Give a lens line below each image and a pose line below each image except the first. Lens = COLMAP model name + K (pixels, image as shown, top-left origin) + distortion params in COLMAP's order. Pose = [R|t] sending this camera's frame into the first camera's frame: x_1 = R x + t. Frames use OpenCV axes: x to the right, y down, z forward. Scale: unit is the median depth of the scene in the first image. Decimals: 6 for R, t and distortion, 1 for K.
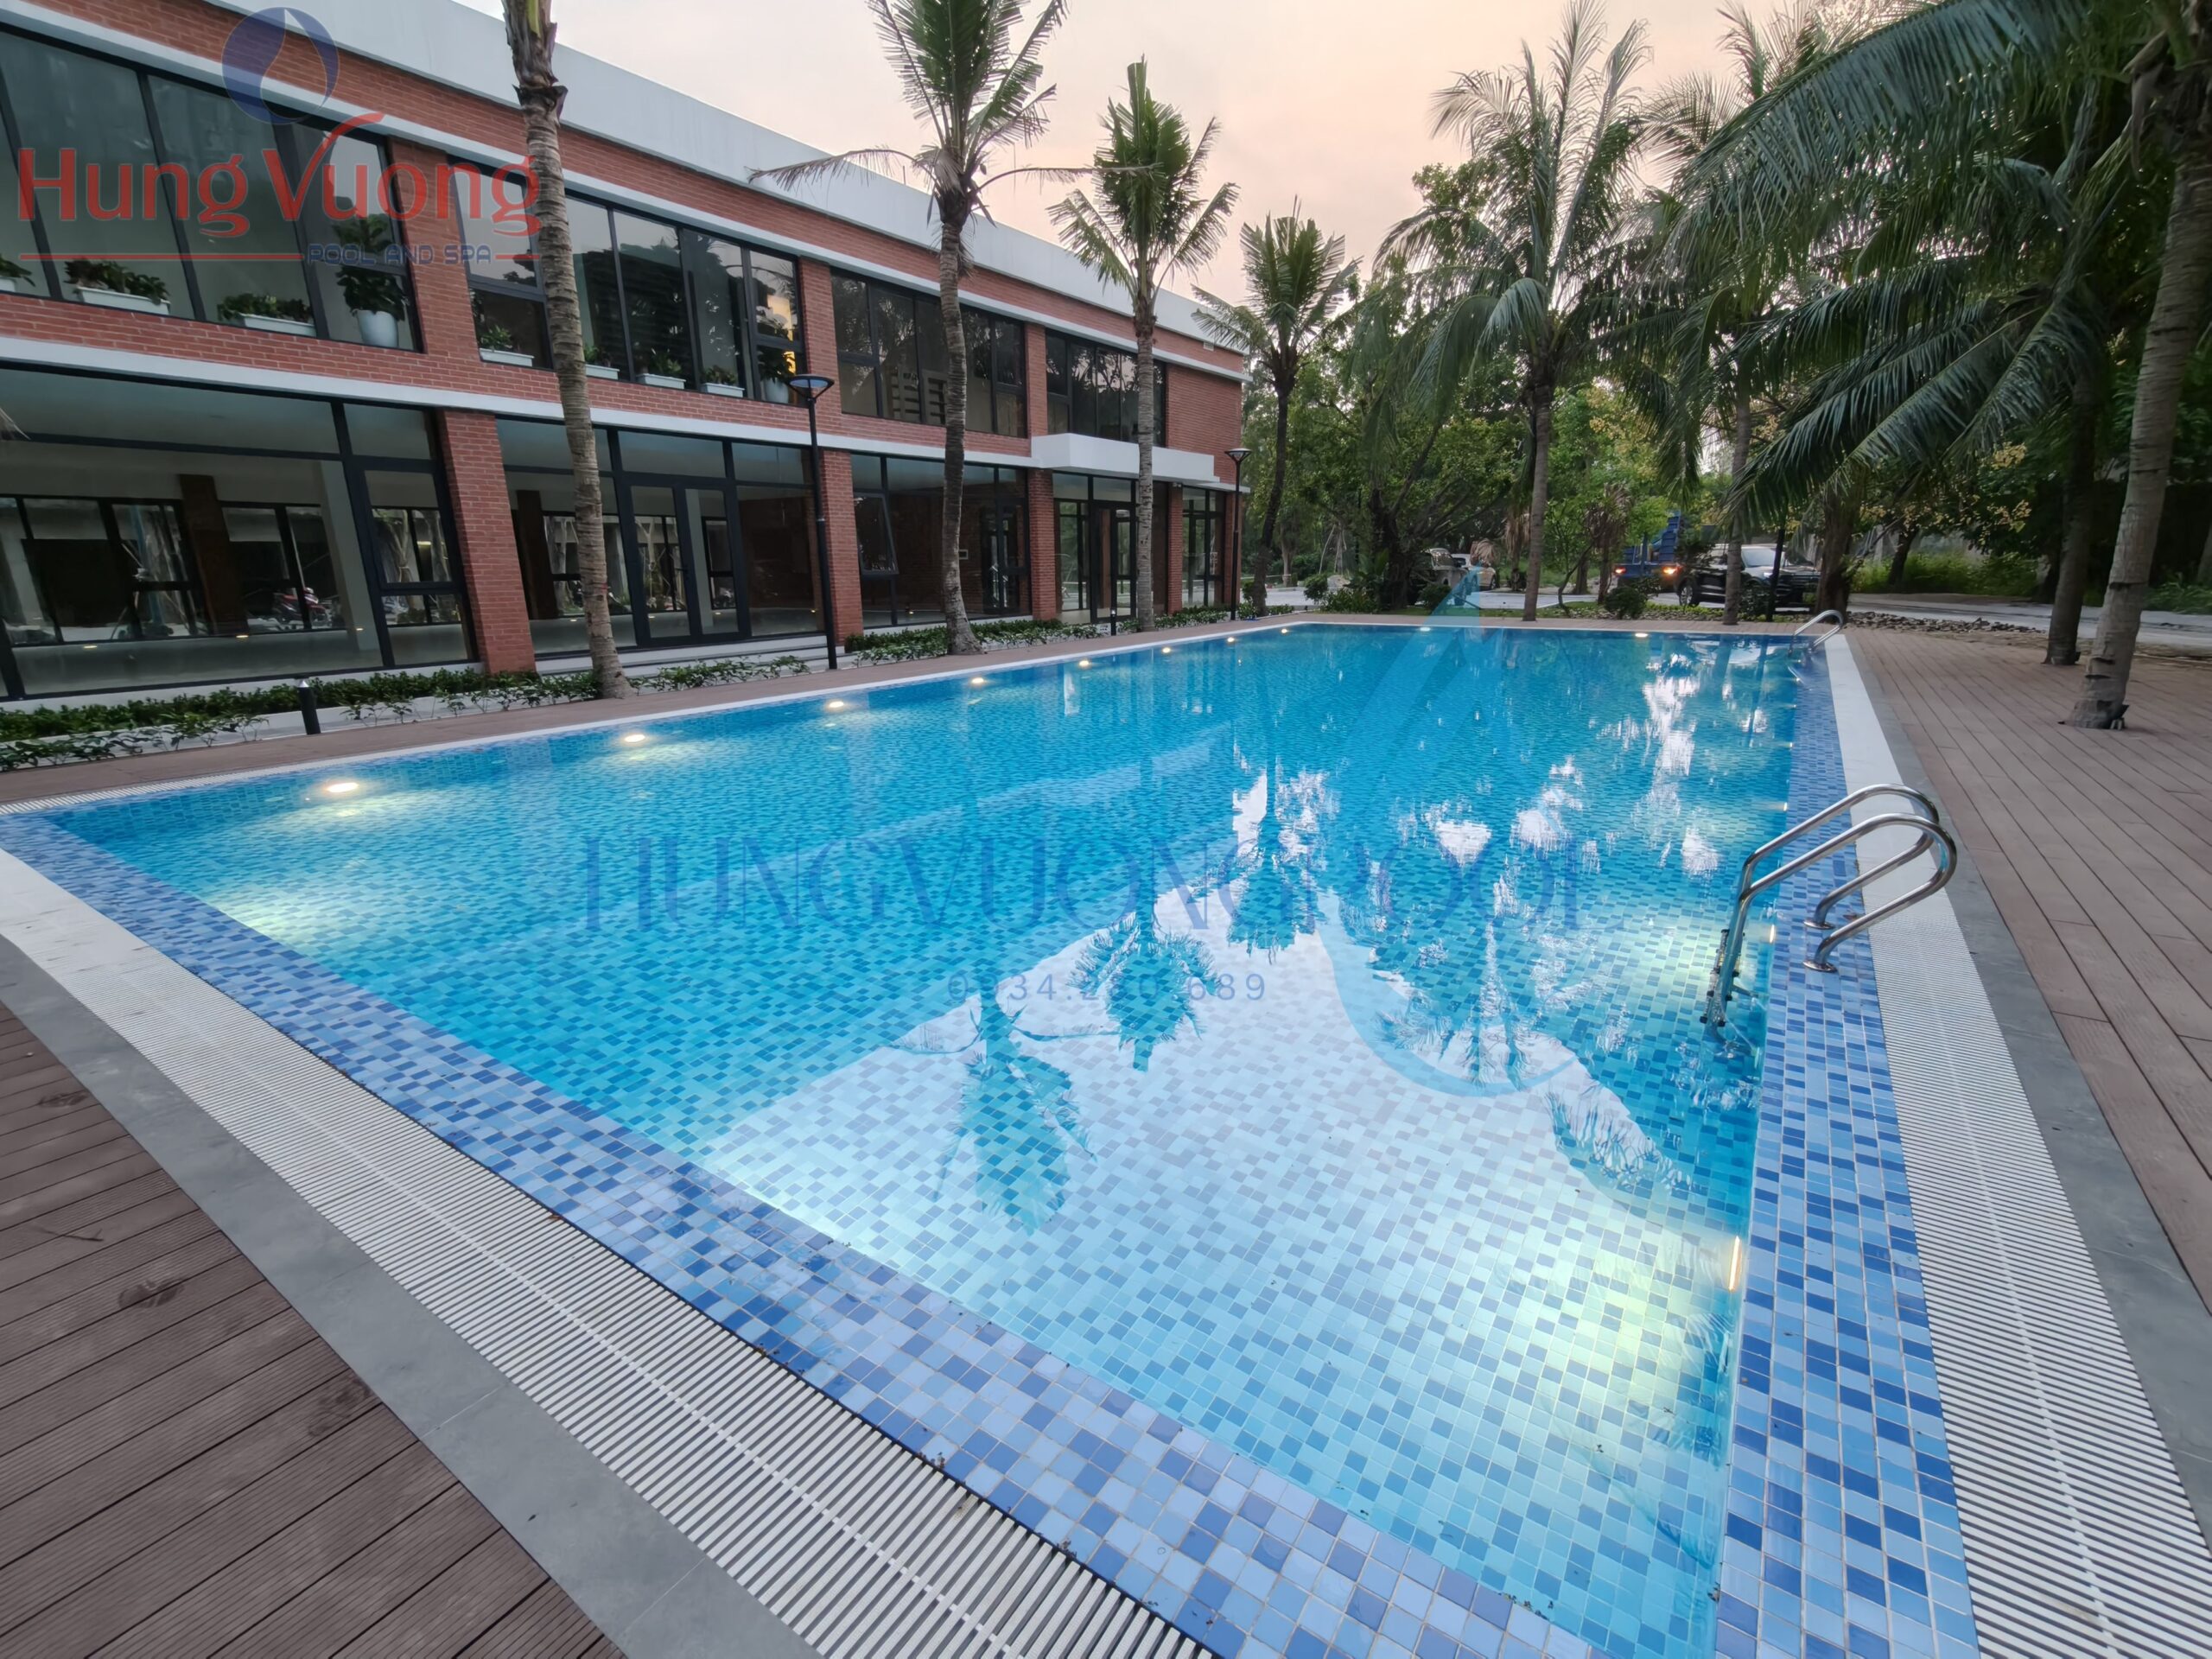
lens RADIAL K [[992.5, 0, 1106.0], [0, 992.5, 829.5], [0, 0, 1]] dist [0.001242, 0.000332]
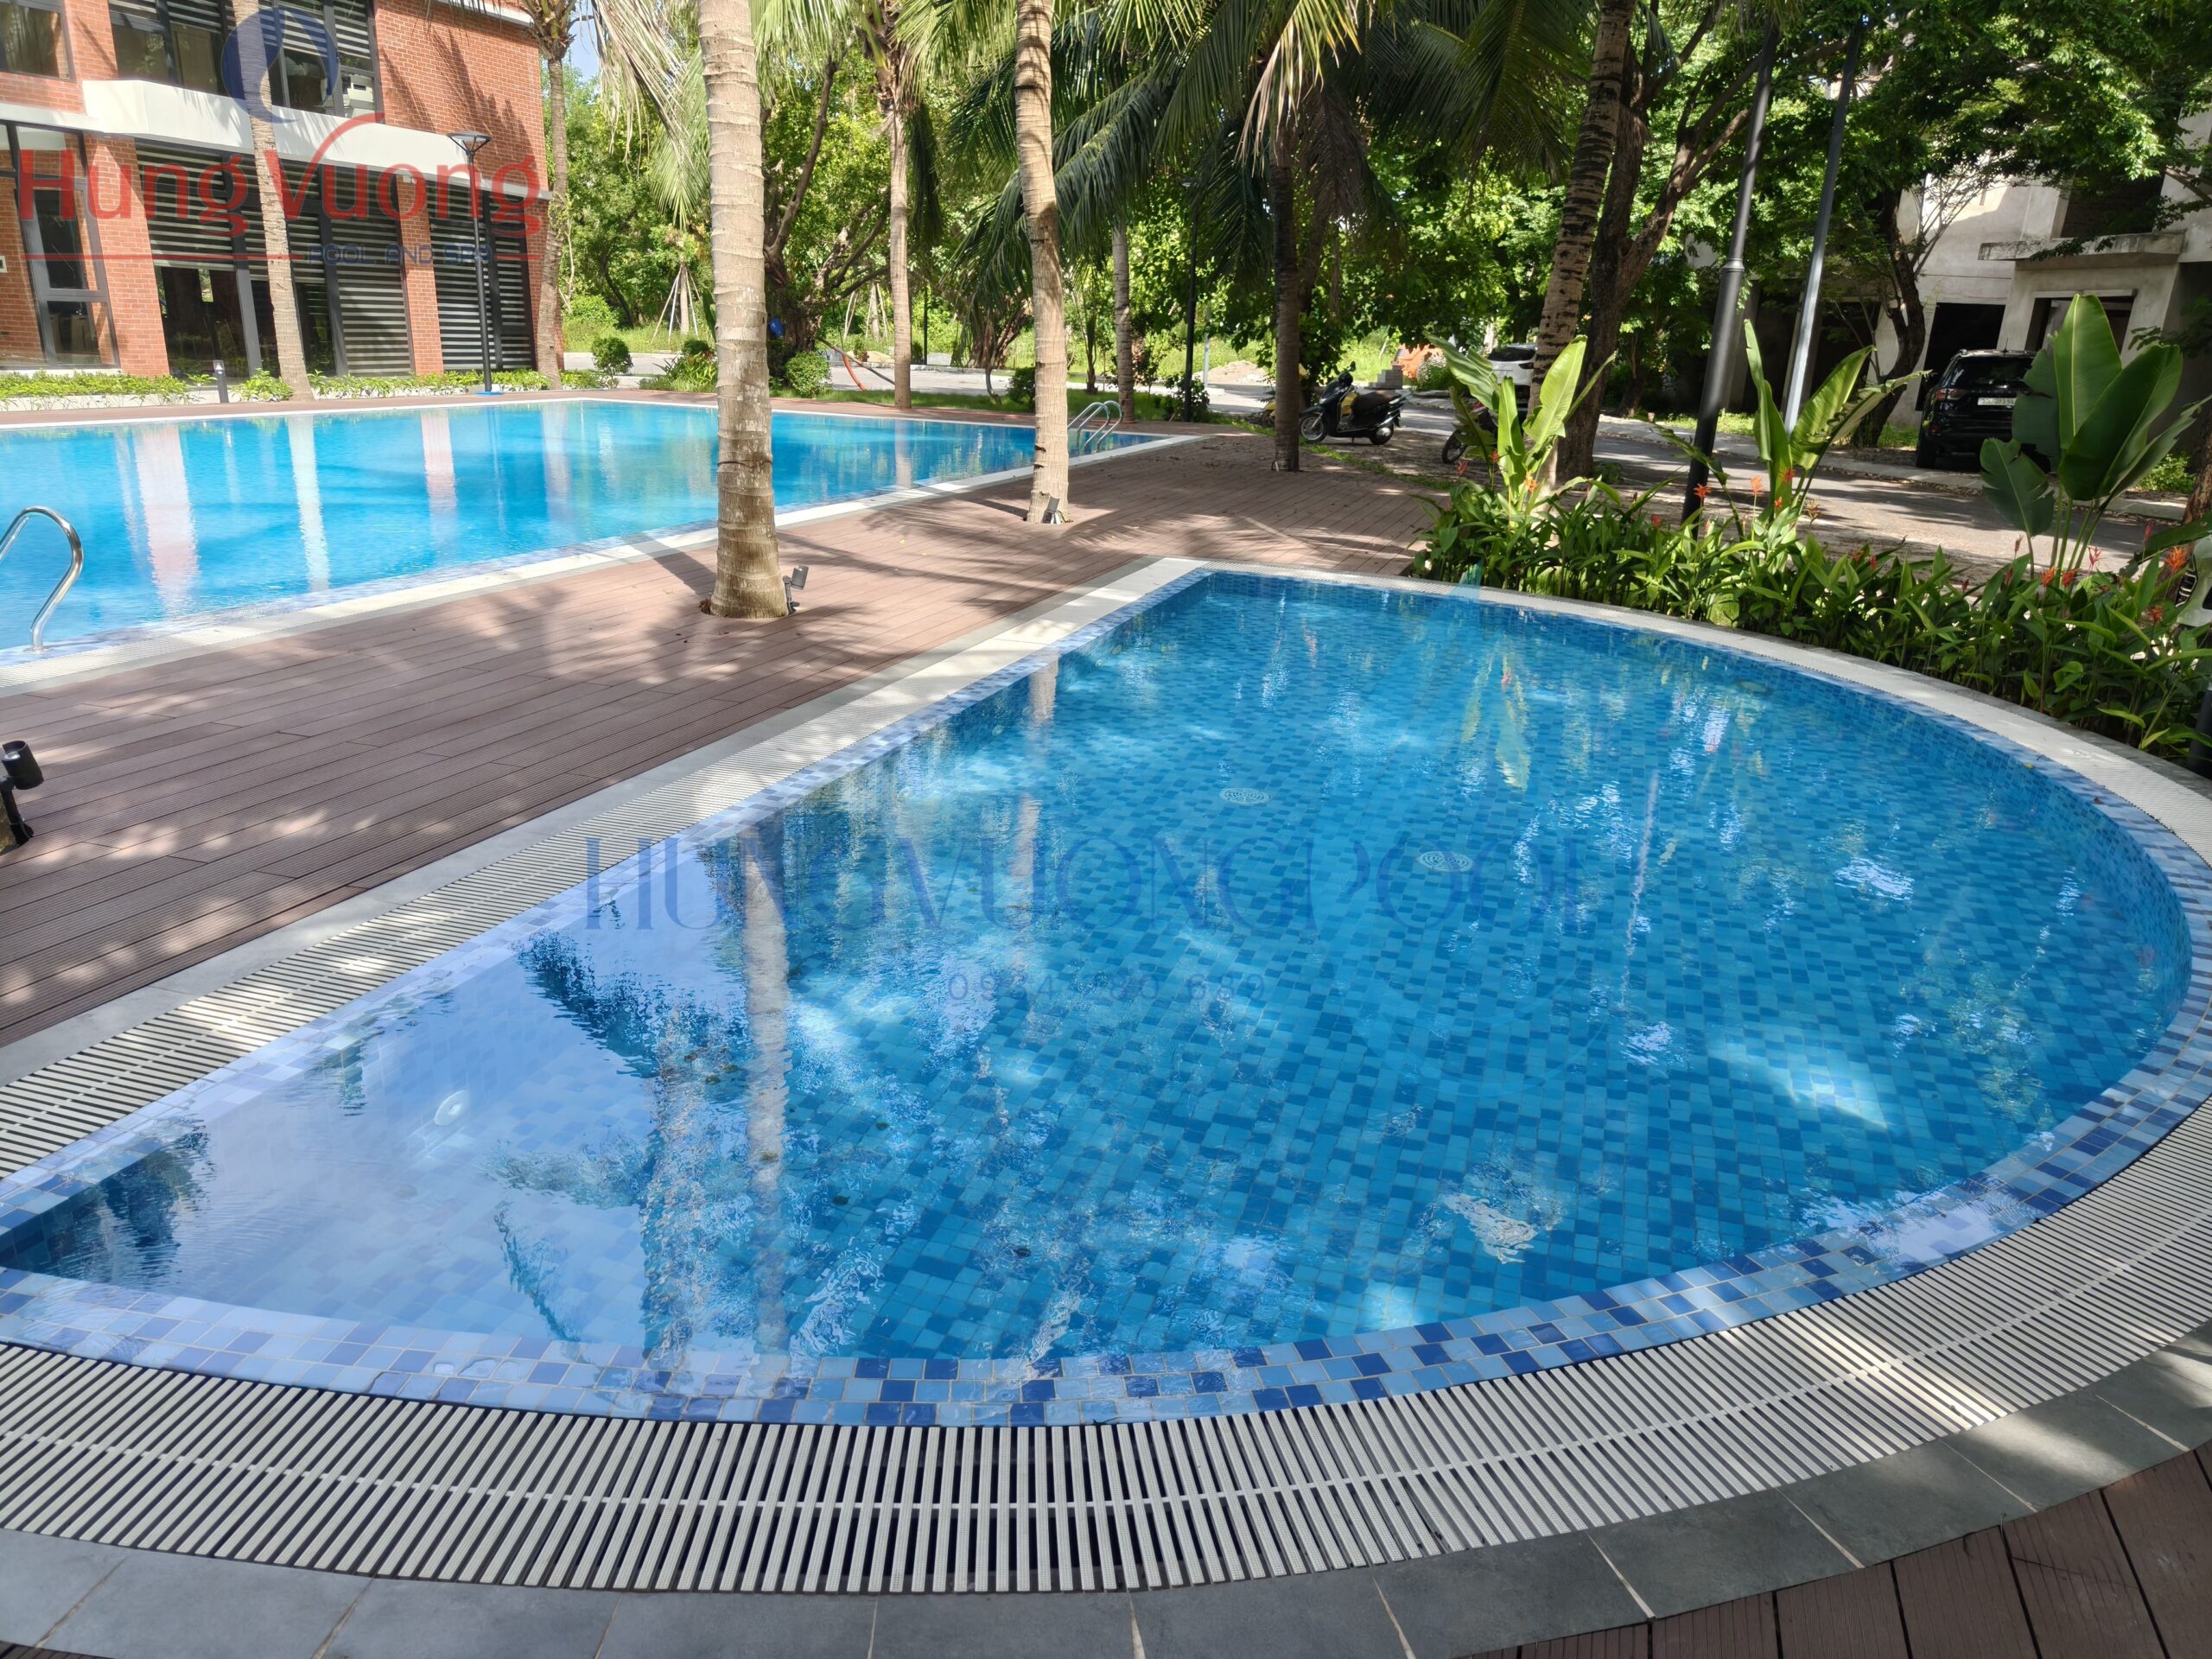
lens RADIAL K [[1553.4, 0, 1106.0], [0, 1553.4, 829.5], [0, 0, 1]] dist [-0.003410, -0.004186]
pose [[0.952403, -0.039350, 0.302293, 0.318340], [0.023227, 0.998118, 0.056748, 0.054101], [-0.303957, -0.047025, 0.951525, -0.216250]]
